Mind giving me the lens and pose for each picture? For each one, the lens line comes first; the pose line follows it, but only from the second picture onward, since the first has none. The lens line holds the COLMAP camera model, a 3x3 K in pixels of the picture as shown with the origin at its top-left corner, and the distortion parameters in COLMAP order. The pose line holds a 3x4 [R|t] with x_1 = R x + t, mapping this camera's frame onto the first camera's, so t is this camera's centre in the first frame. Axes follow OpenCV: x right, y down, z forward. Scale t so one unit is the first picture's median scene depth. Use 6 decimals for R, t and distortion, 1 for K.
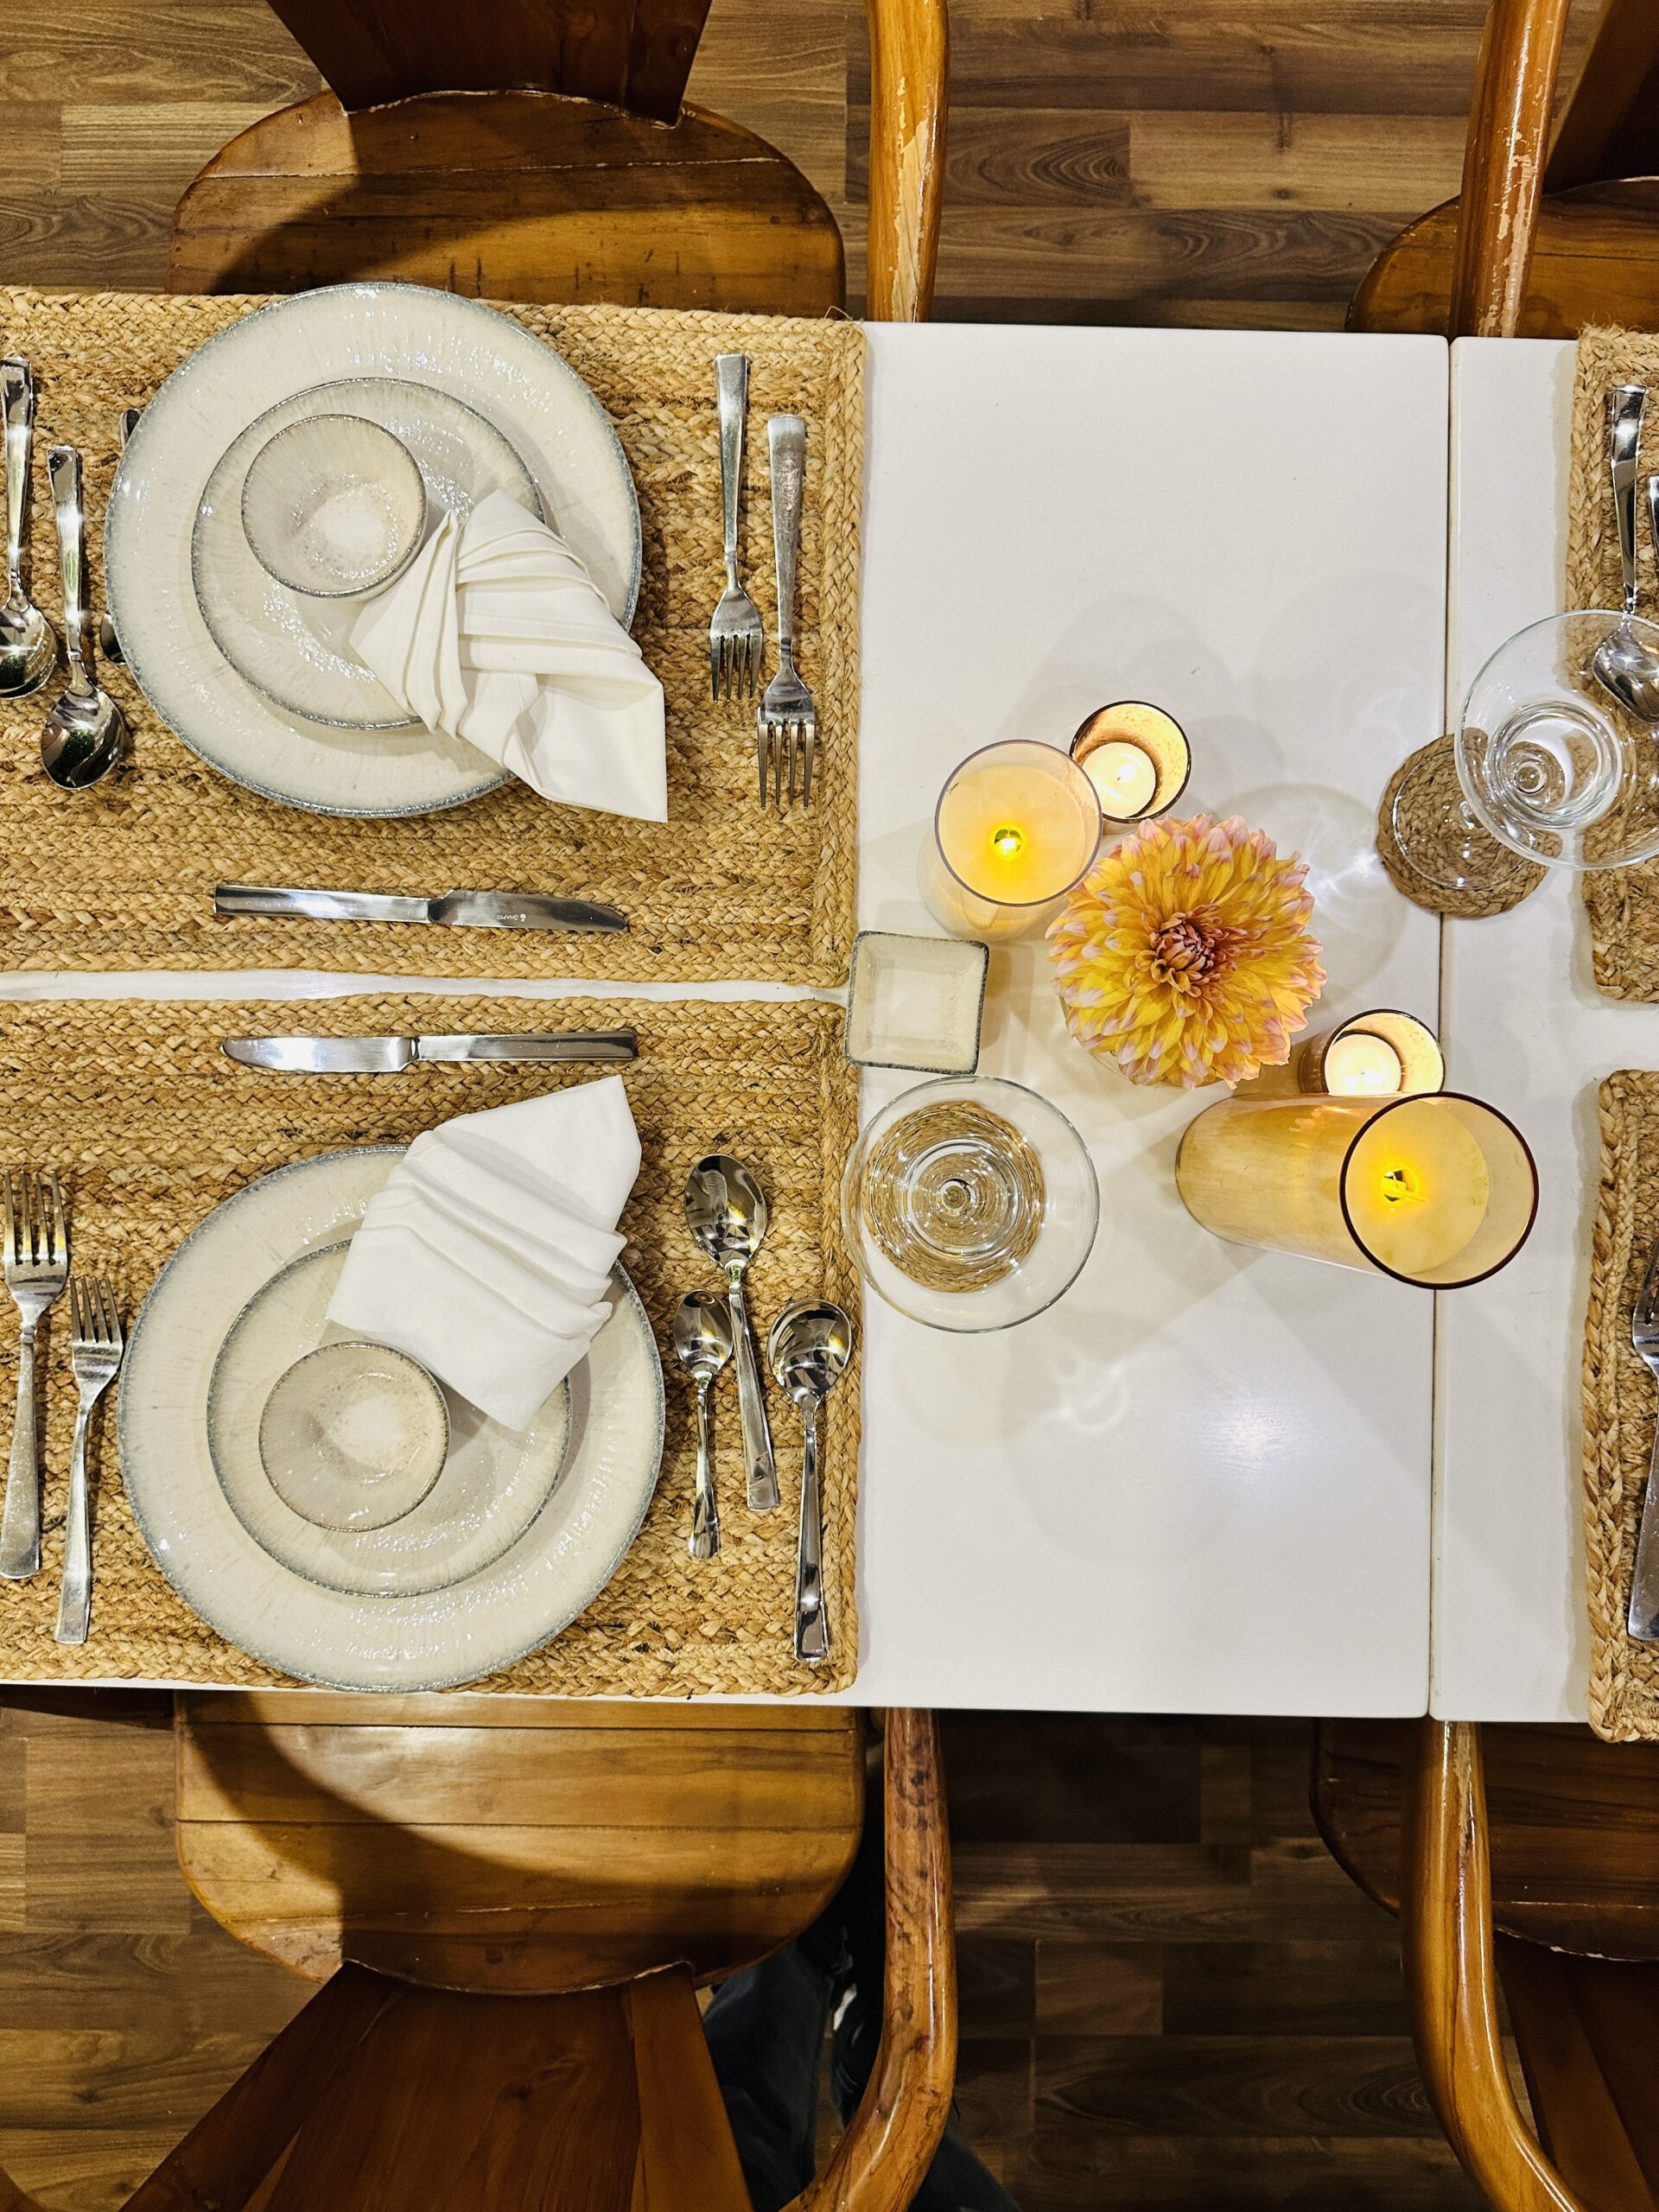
lens RADIAL K [[1573.7, 0, 829.5], [0, 1573.7, 1106.0], [0, 0, 1]] dist [-0.000547, -0.010837]
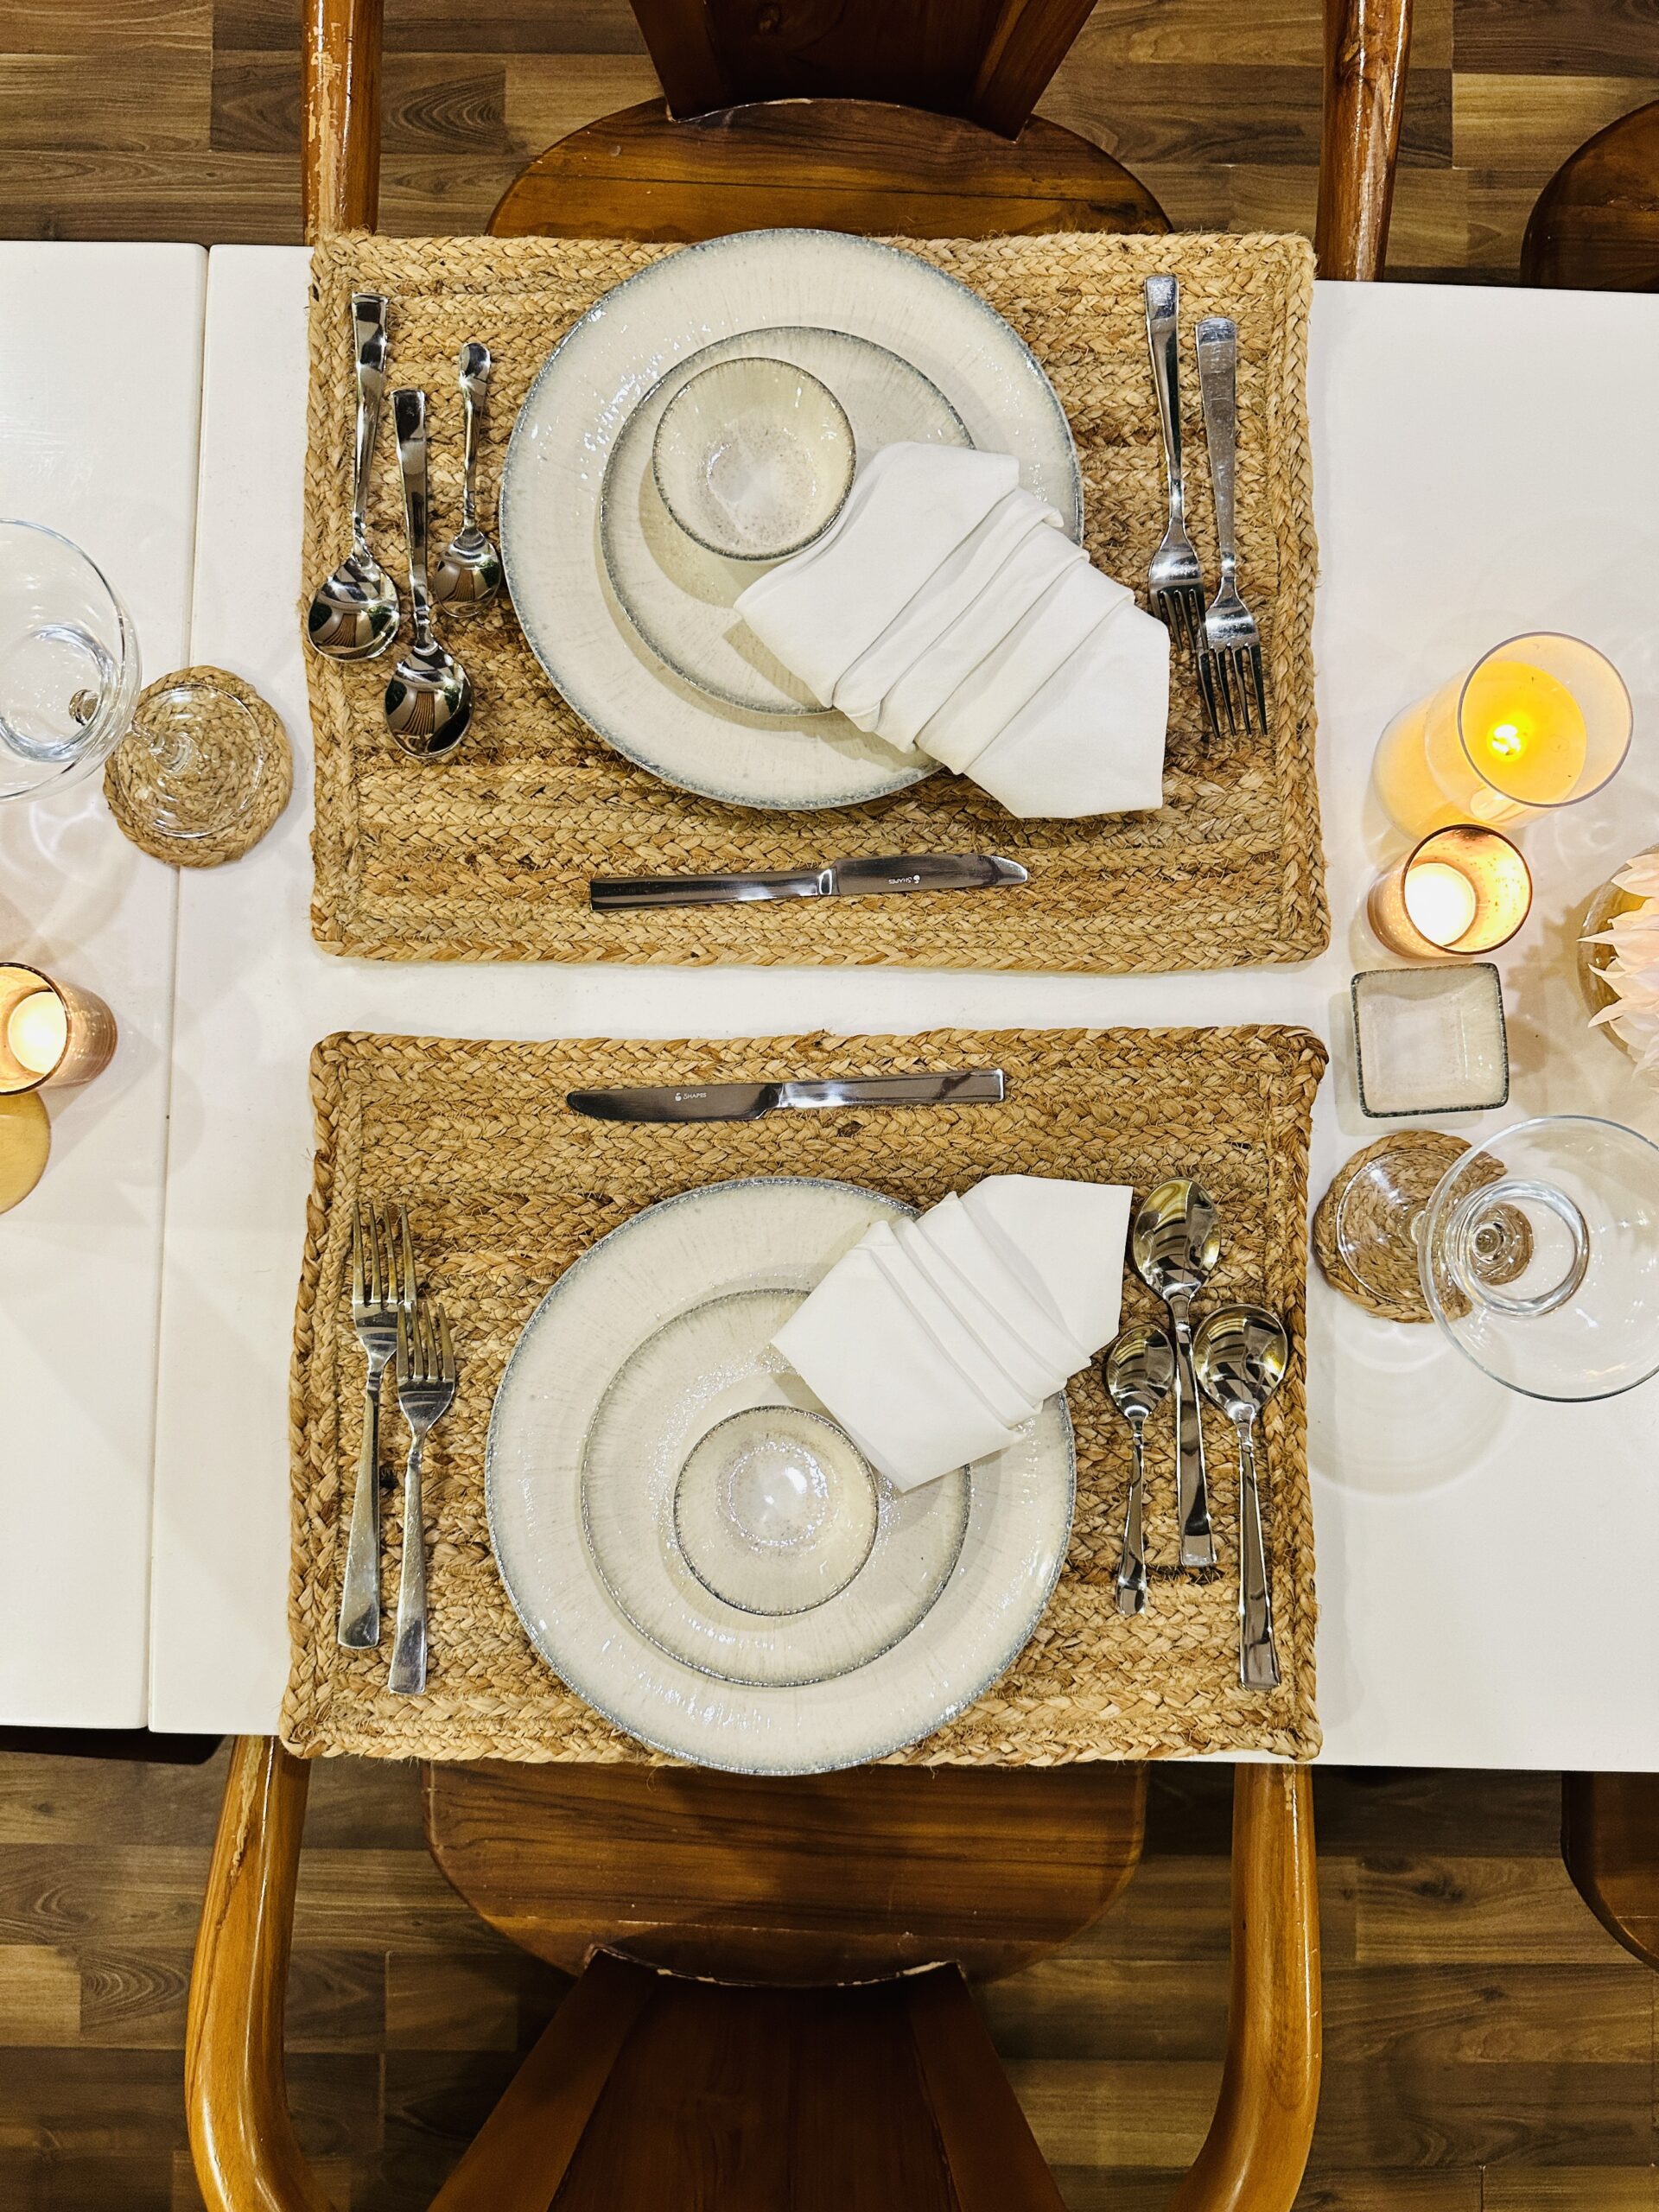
lens RADIAL K [[1573.7, 0, 829.5], [0, 1573.7, 1106.0], [0, 0, 1]] dist [-0.000547, -0.010837]
pose [[0.999979, 0.003434, -0.005472, 0.552851], [-0.003424, 0.999992, 0.001934, 0.012353], [0.005478, -0.001916, 0.999983, 0.051841]]
